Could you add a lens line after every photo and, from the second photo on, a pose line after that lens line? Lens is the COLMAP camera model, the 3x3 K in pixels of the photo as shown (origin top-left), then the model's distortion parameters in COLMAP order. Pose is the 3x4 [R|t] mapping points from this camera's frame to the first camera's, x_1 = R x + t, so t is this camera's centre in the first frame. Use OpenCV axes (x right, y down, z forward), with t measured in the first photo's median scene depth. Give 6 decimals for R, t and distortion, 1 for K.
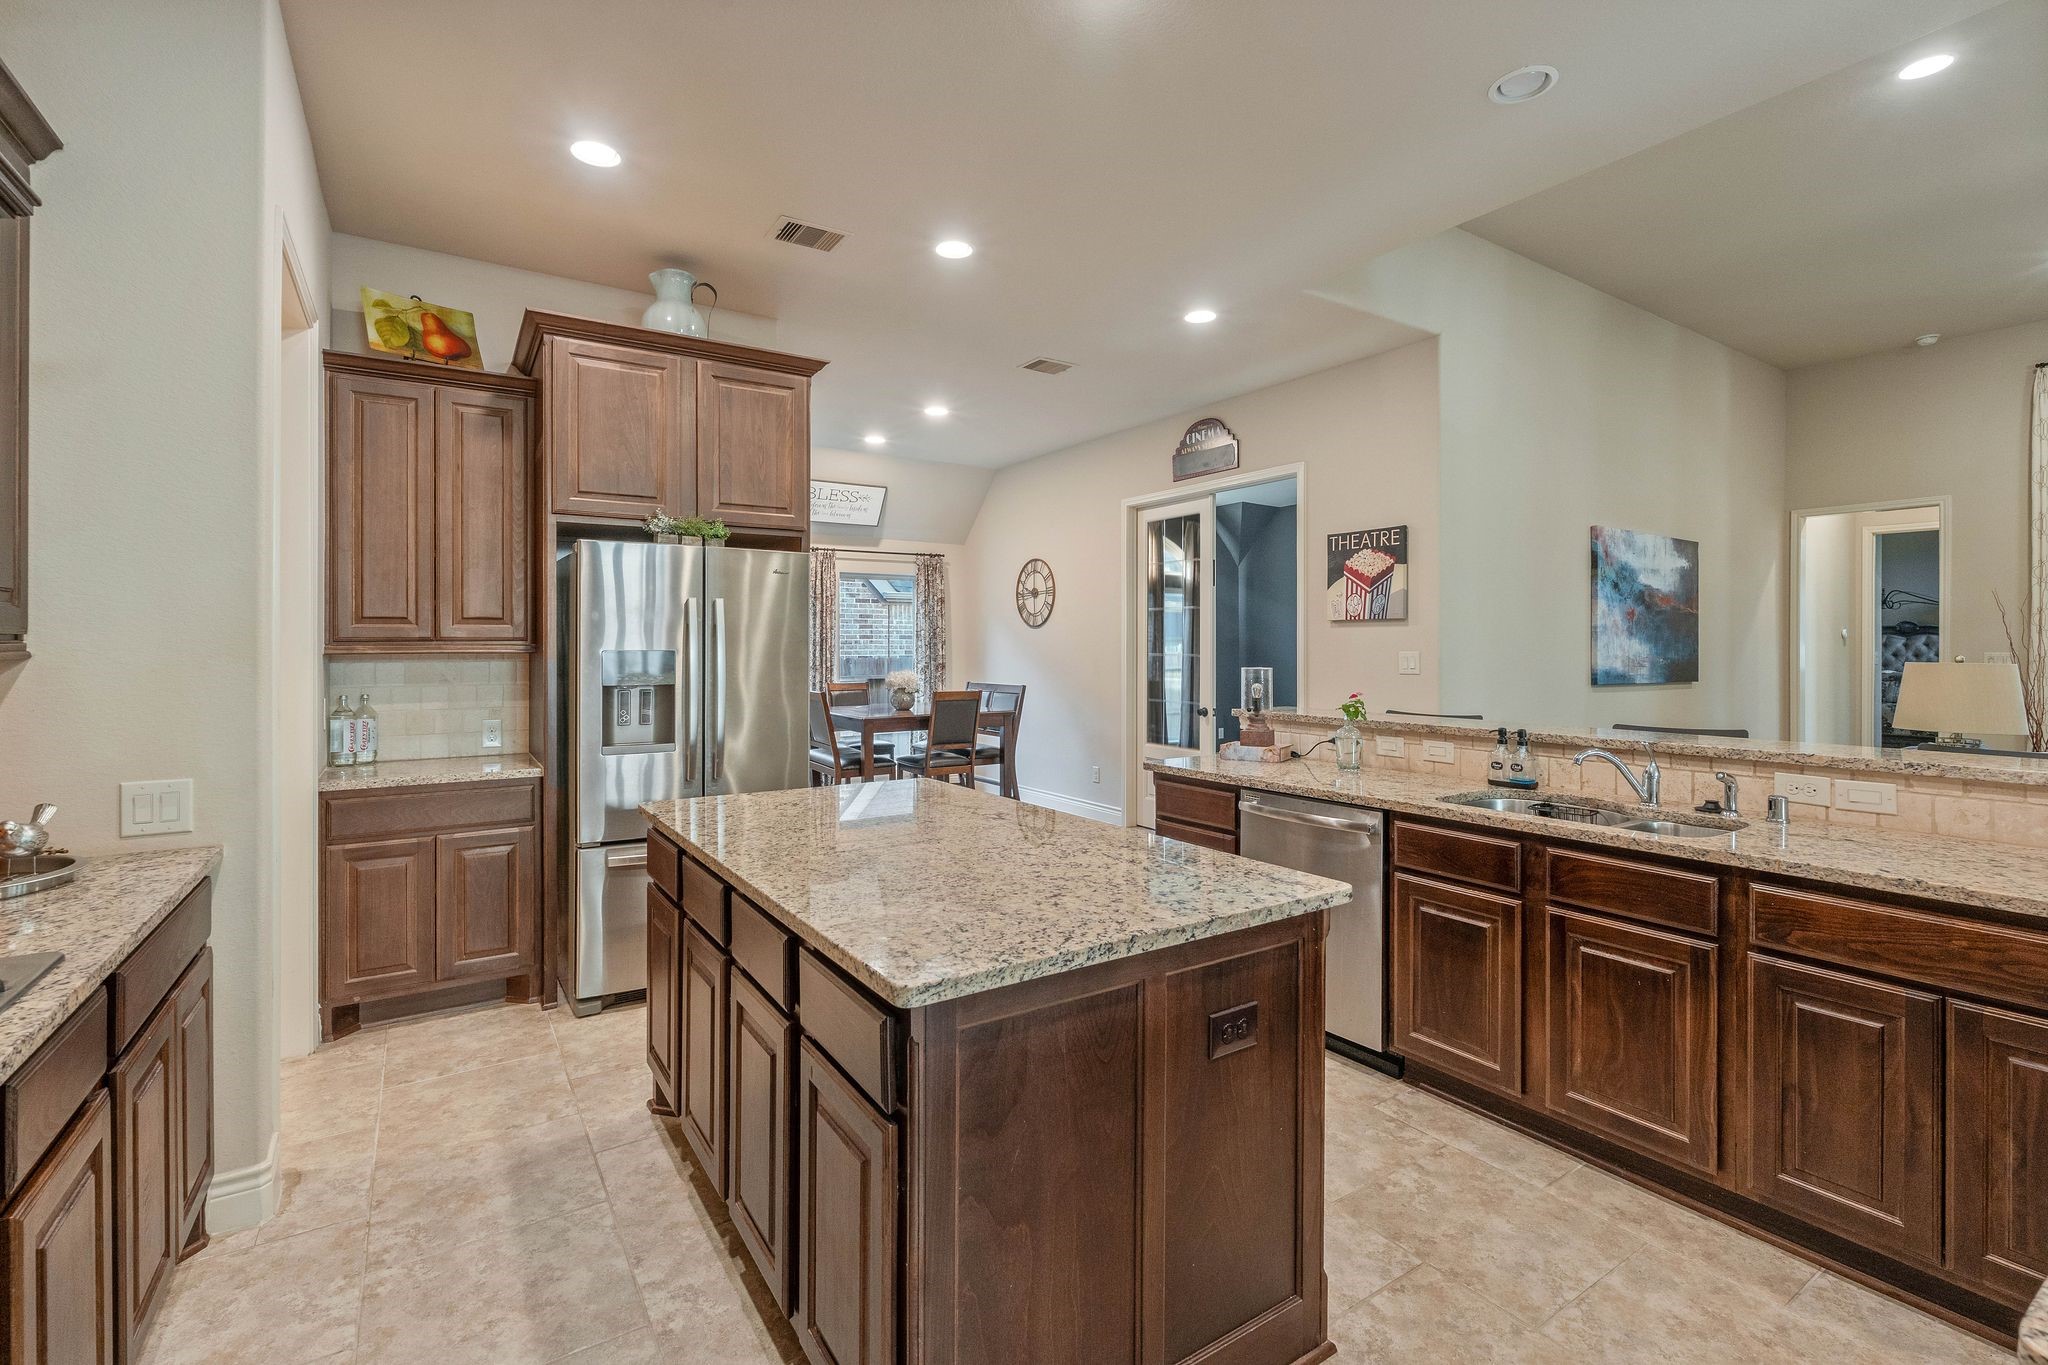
lens RADIAL K [[893.6, 0, 995.2], [0, 893.6, 639.0], [0, 0, 1]] dist [-0.000342, -0.001544]
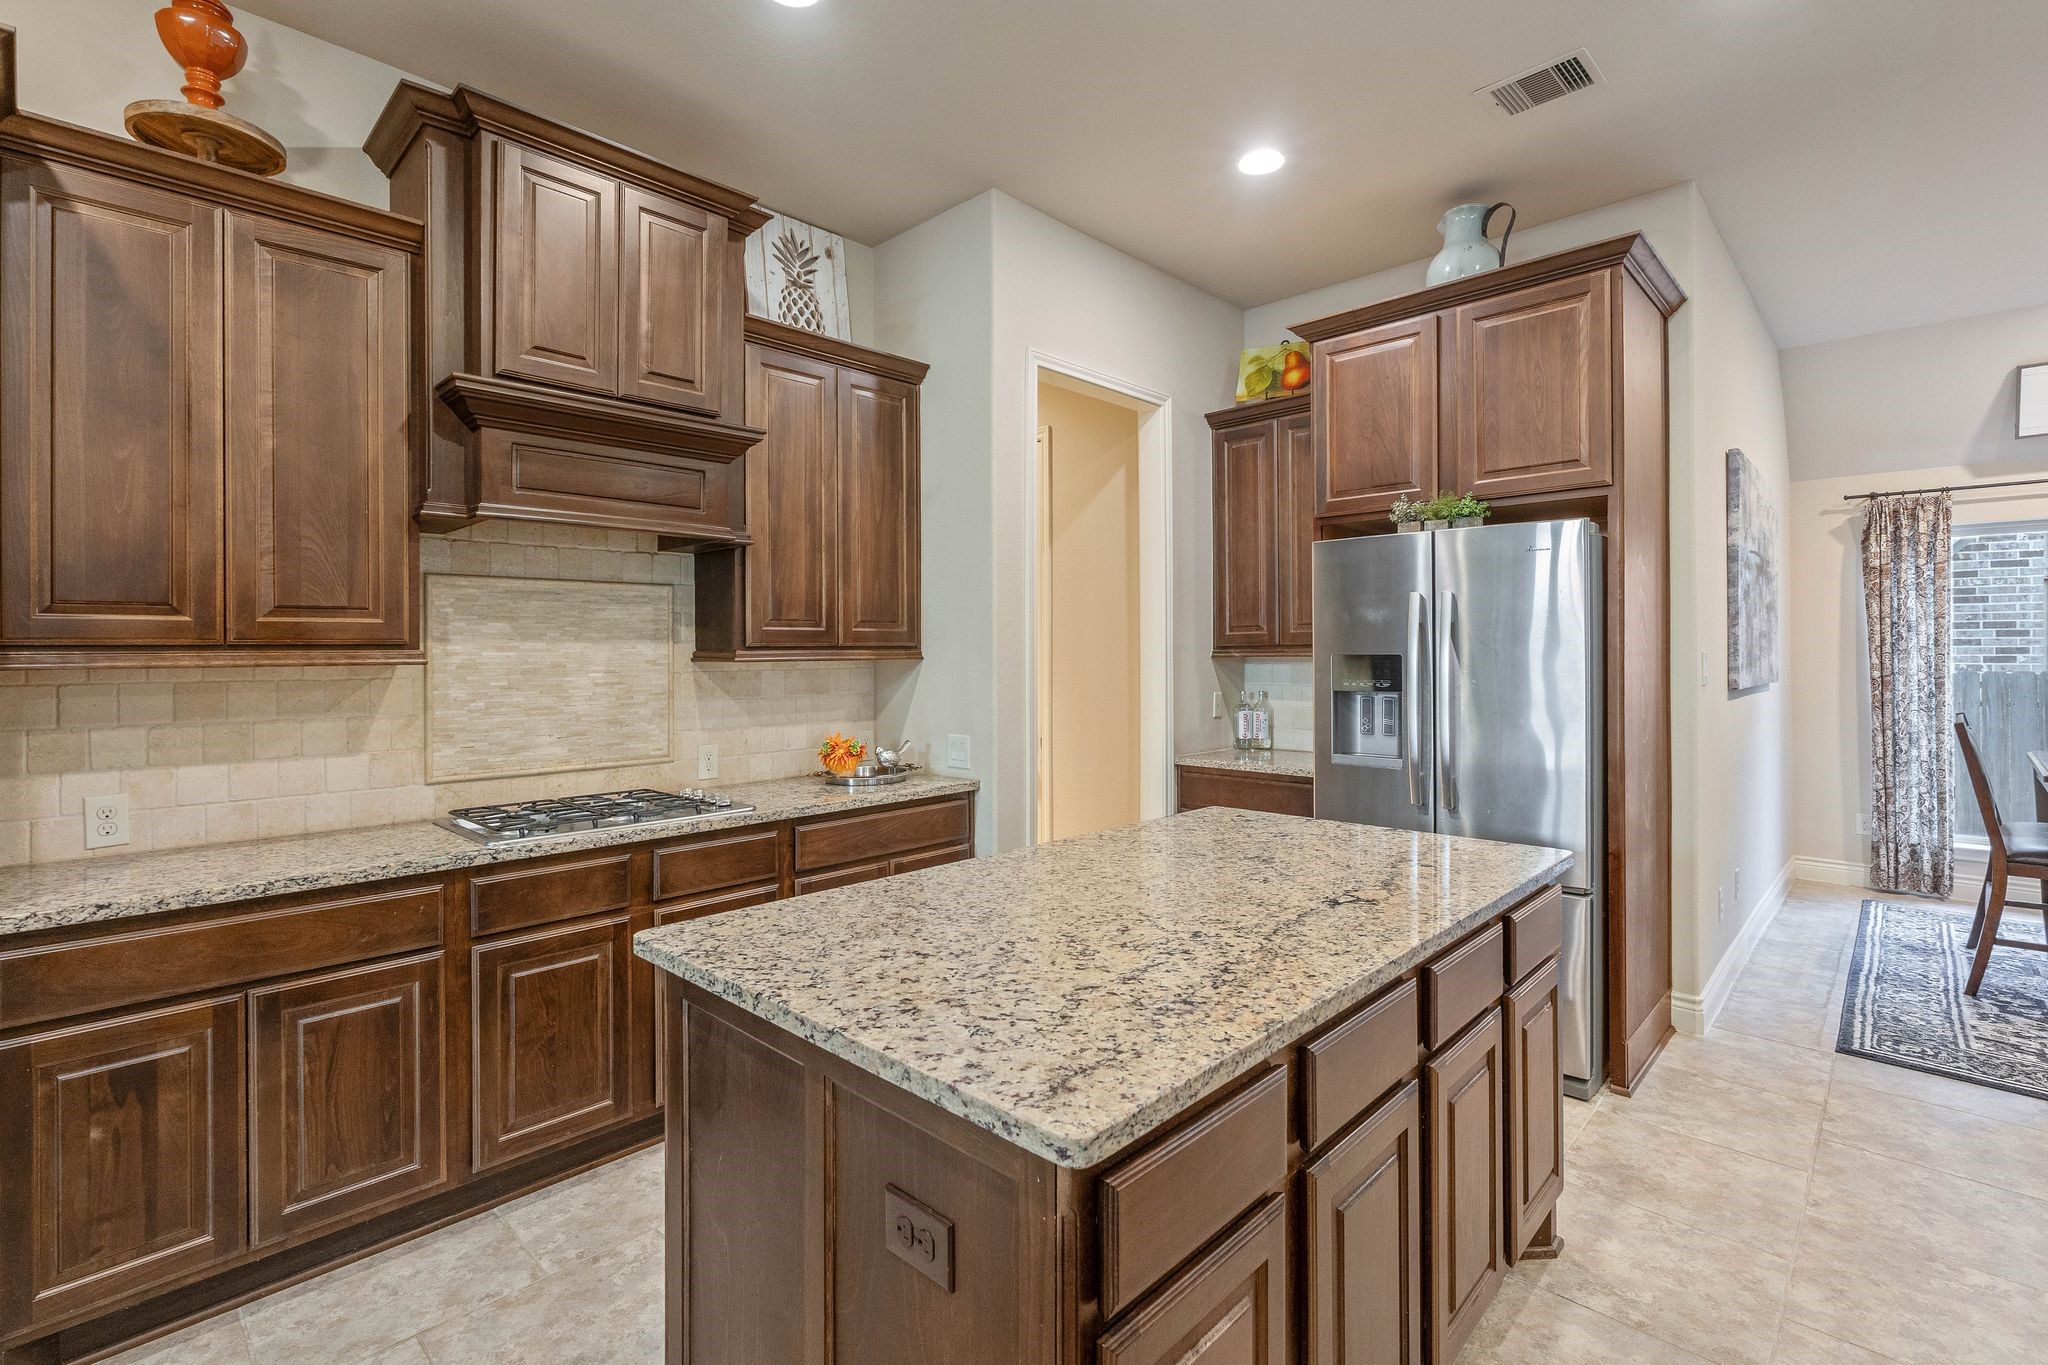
lens RADIAL K [[935.1, 0, 1039.4], [0, 935.1, 645.9], [0, 0, 1]] dist [-0.004549, 0.001494]
pose [[0.253804, -0.009456, -0.967209, 0.427944], [0.013439, 0.999890, -0.006249, 0.005336], [0.967162, -0.011413, 0.253903, 0.411654]]
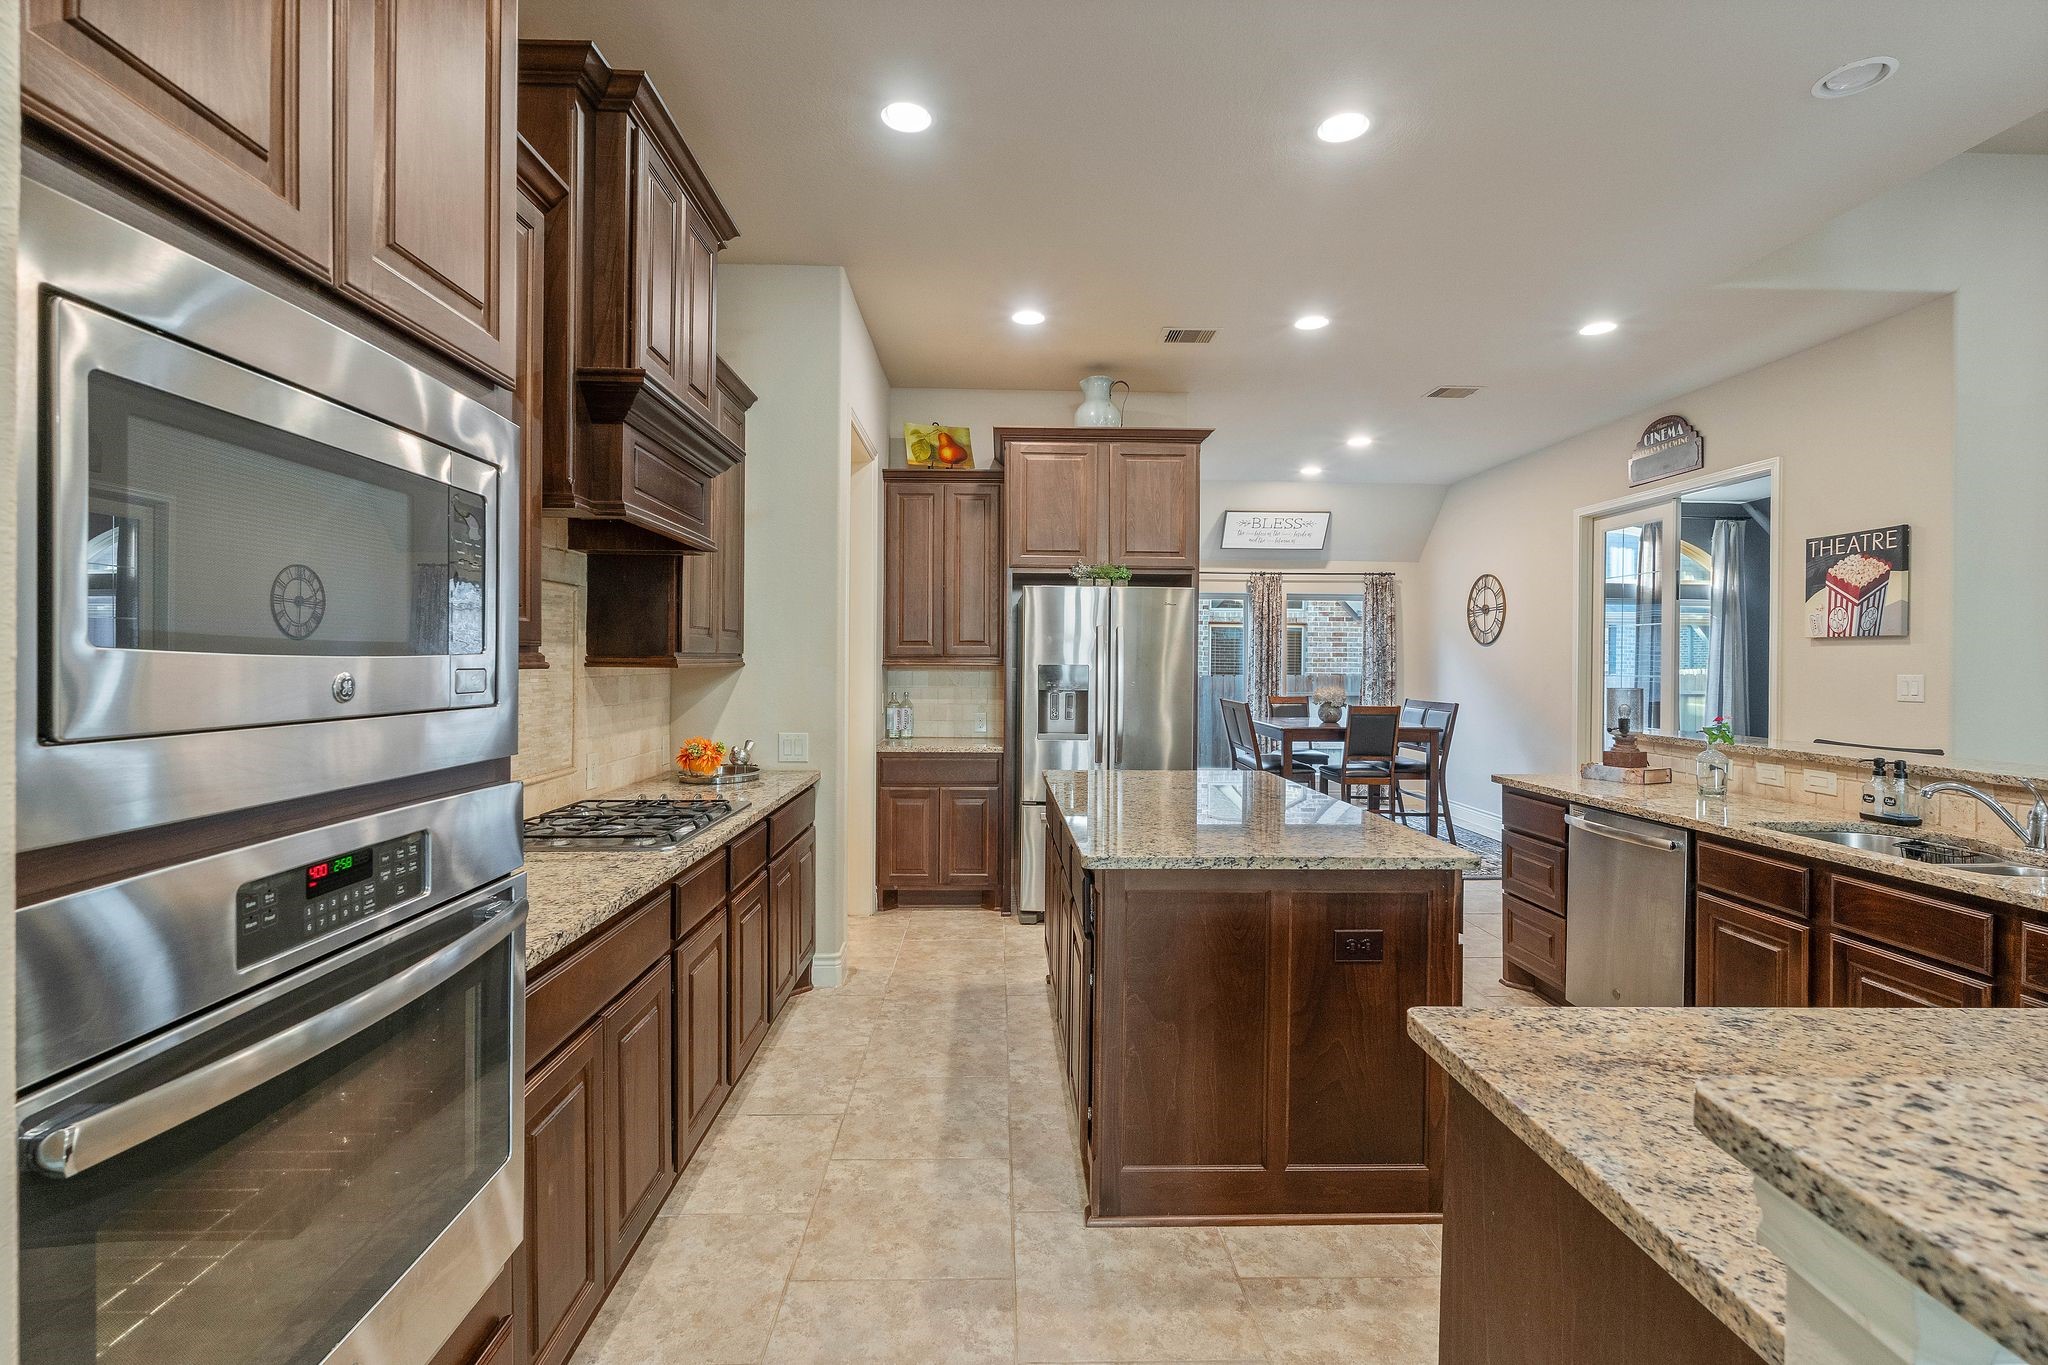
lens RADIAL K [[893.6, 0, 1021.2], [0, 893.6, 650.5], [0, 0, 1]] dist [-0.000342, -0.001544]
pose [[0.859552, 0.001178, -0.511048, 0.234546], [-0.003585, 0.999987, -0.003726, -0.003709], [0.511036, 0.005035, 0.859544, -0.199786]]
